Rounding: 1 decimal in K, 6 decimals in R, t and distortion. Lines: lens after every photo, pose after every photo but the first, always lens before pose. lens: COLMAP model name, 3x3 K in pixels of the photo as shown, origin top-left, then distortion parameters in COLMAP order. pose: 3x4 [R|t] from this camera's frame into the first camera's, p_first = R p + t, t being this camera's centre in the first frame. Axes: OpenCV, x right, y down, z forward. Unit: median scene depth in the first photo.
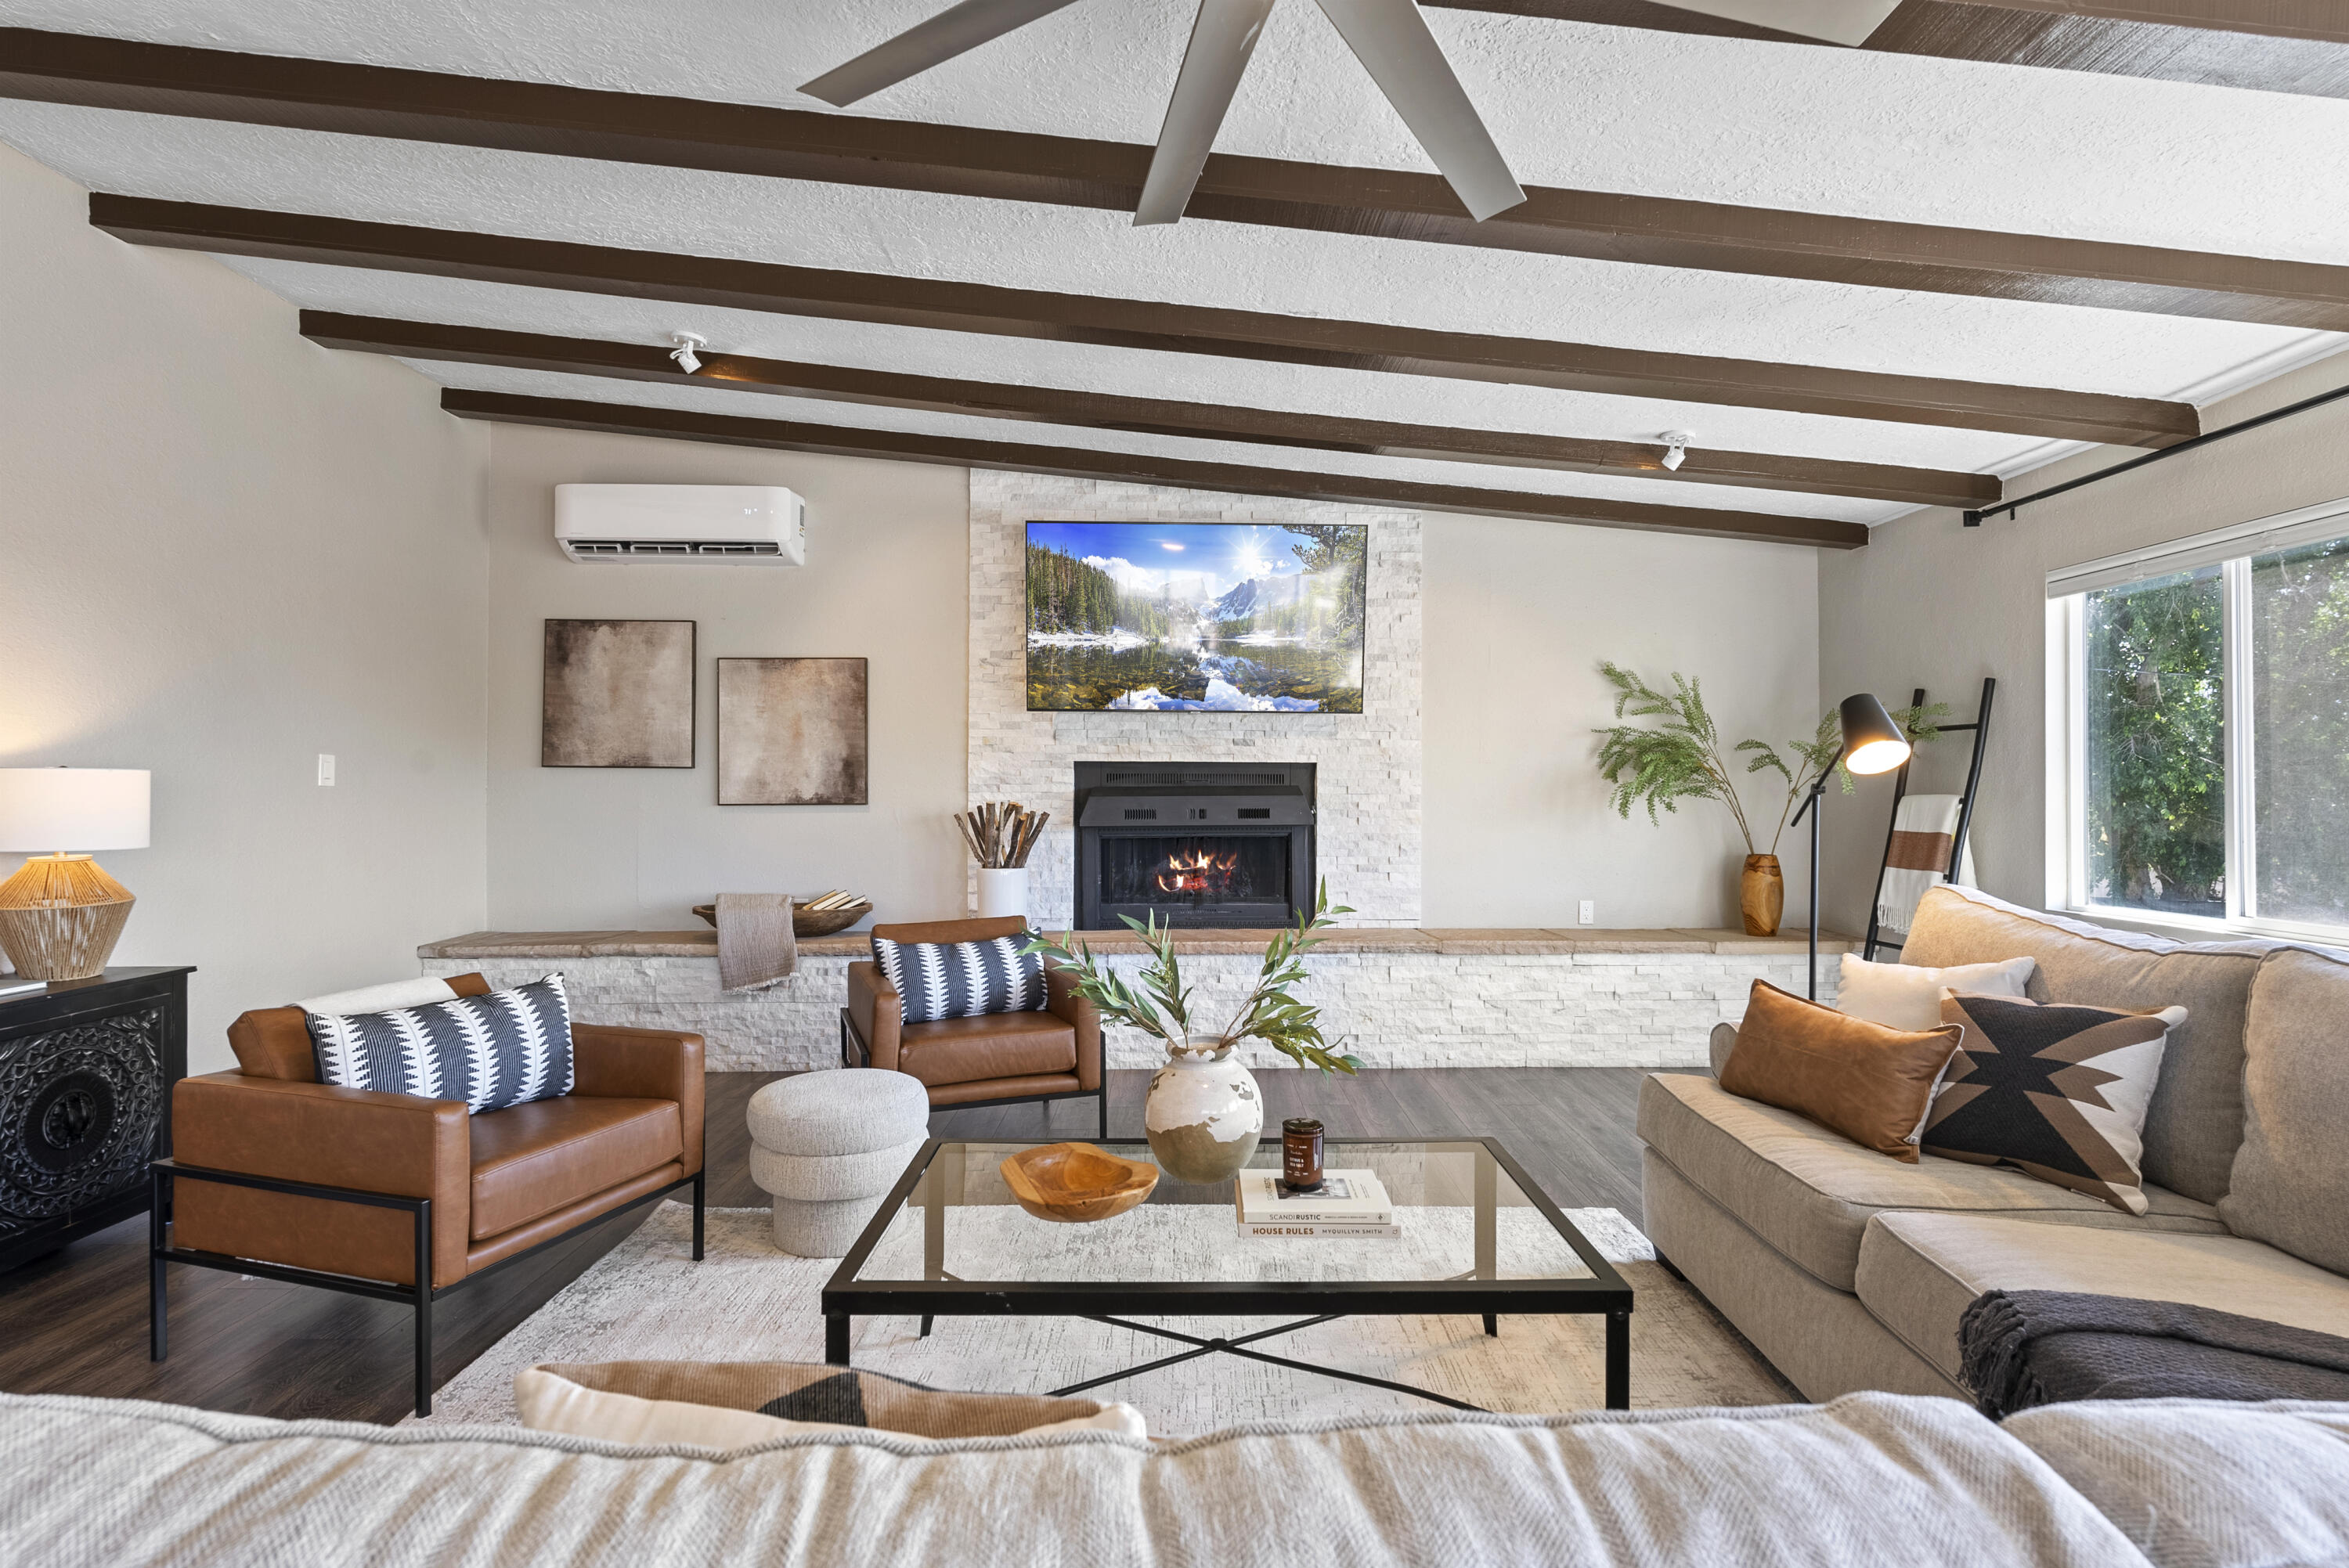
lens RADIAL K [[1131.4, 0, 1180.8], [0, 1131.4, 780.9], [0, 0, 1]] dist [-0.009733, 0.000192]
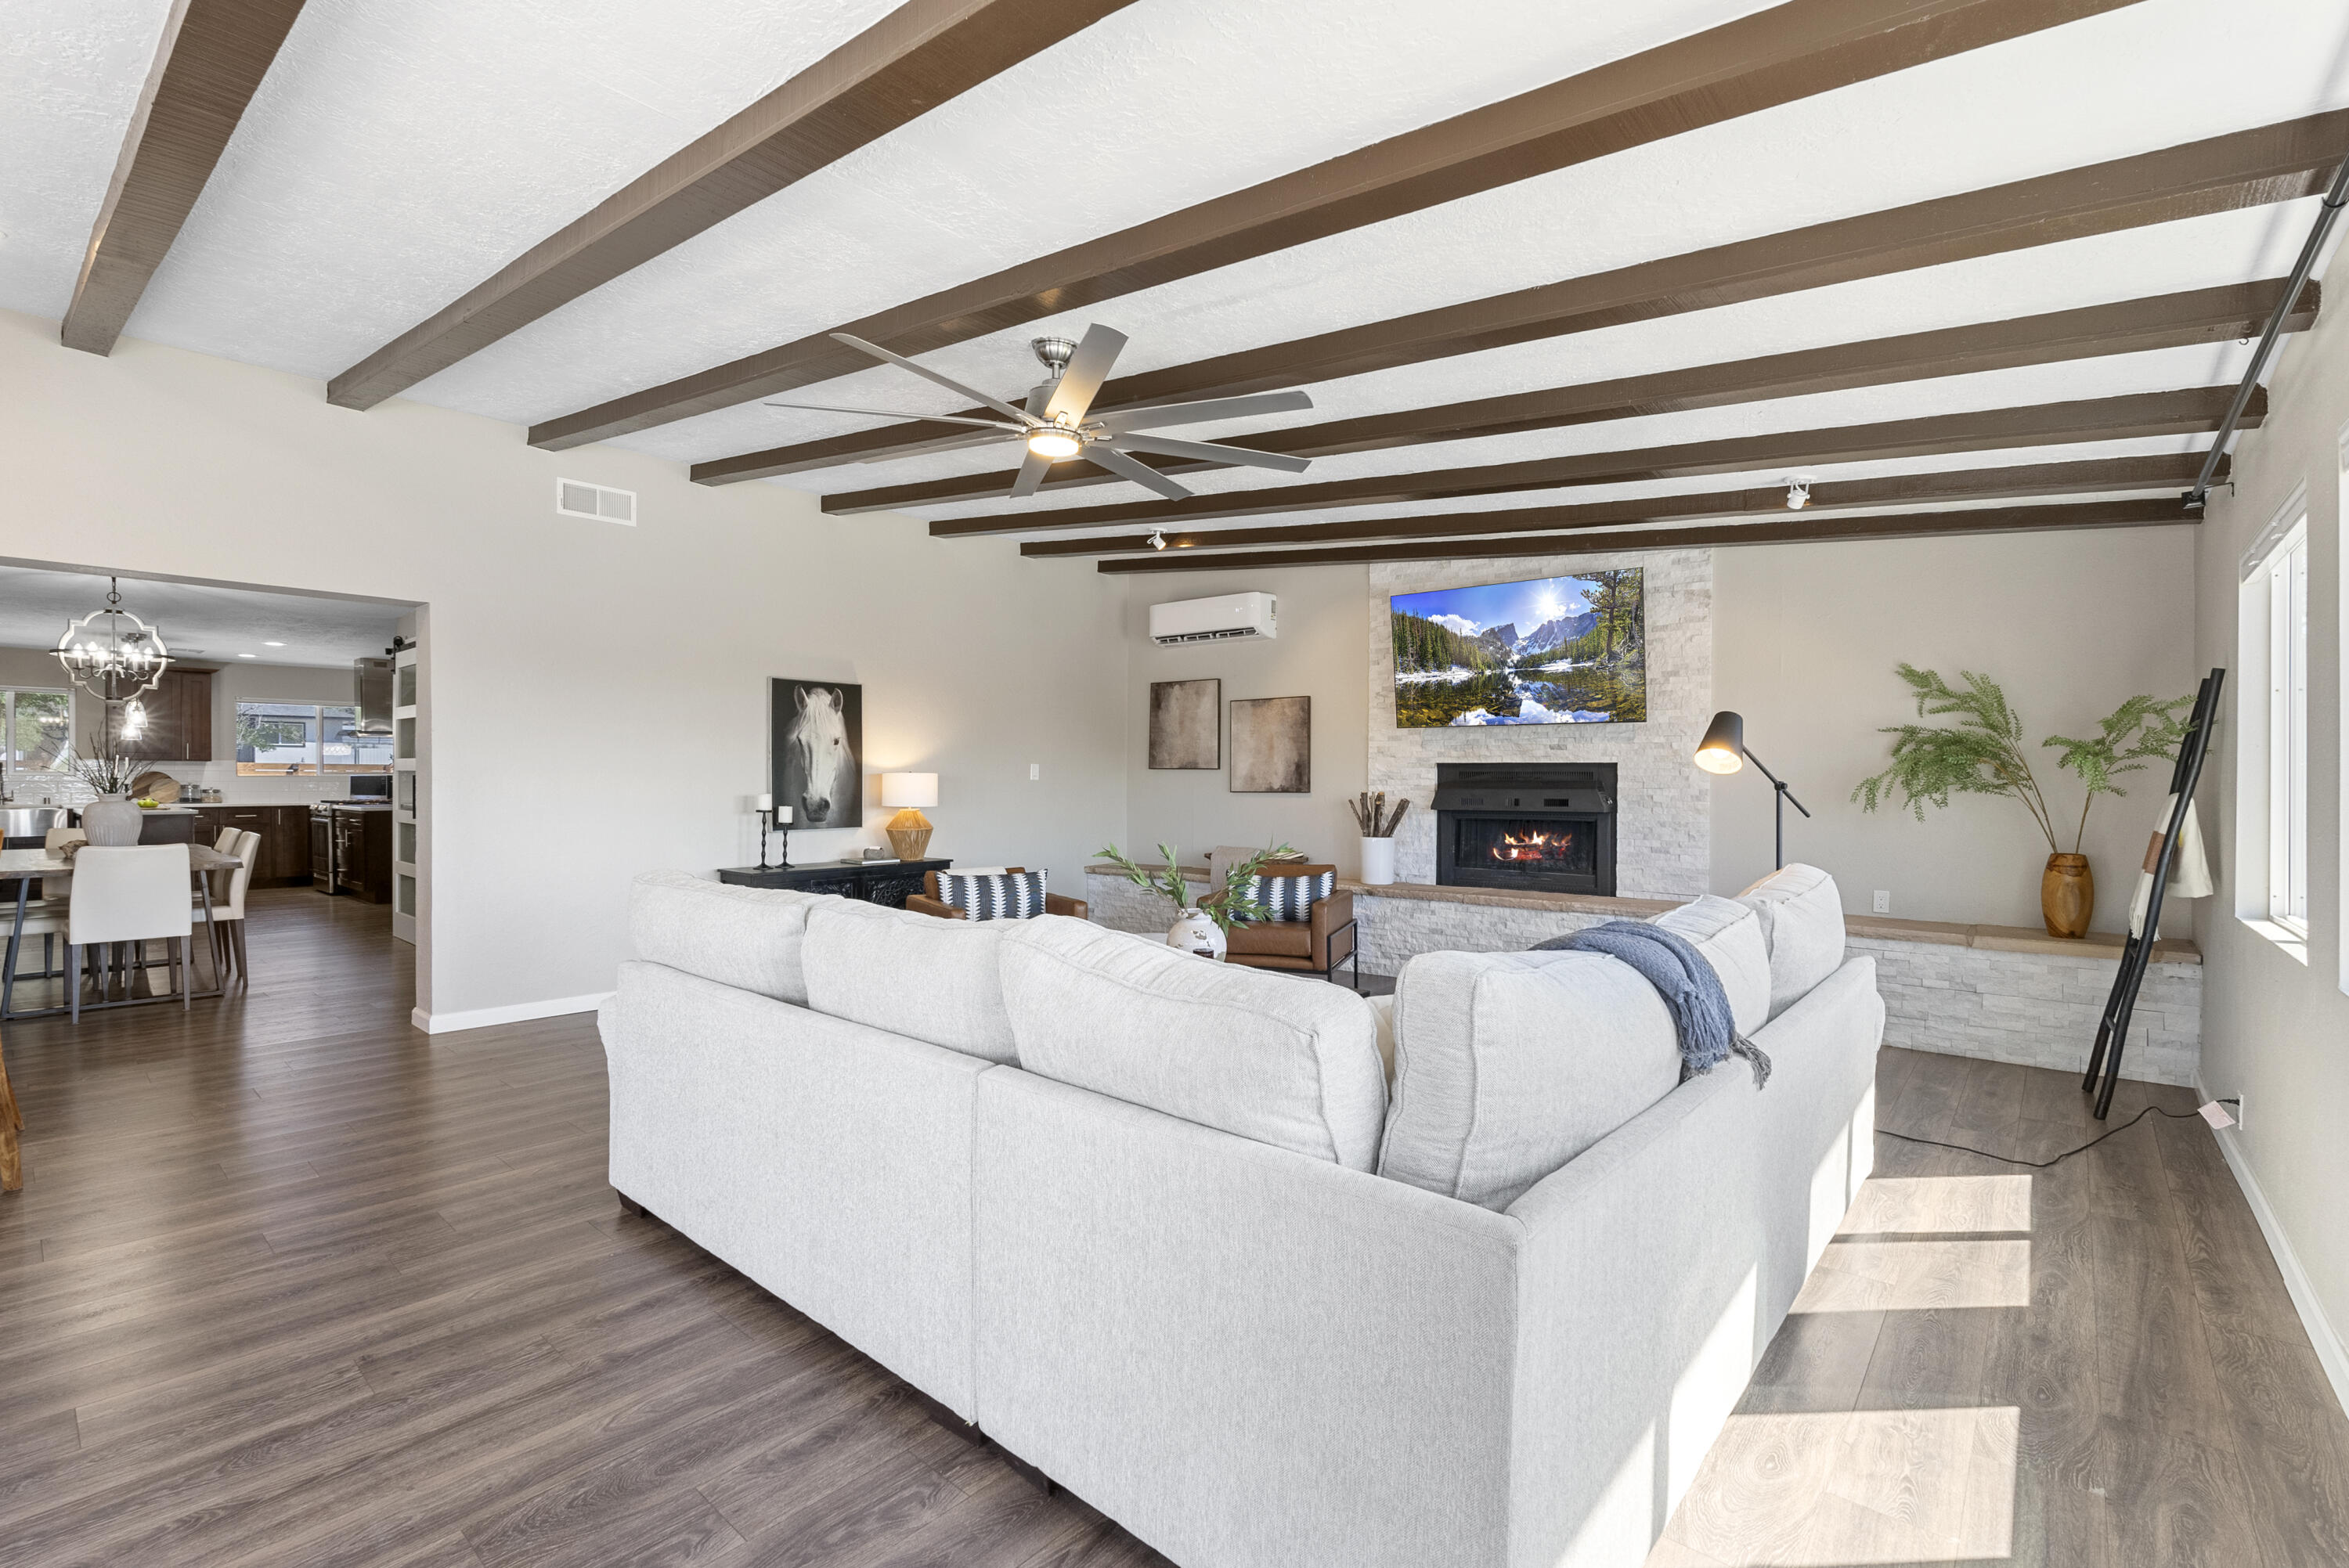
lens RADIAL K [[1029.8, 0, 1178.6], [0, 1029.8, 784.4], [0, 0, 1]] dist [0.000723, 0.000044]
pose [[0.754591, 0.005481, -0.656172, 0.503067], [0.002322, 0.999937, 0.011023, -0.005734], [0.656191, -0.009842, 0.754531, -0.162405]]
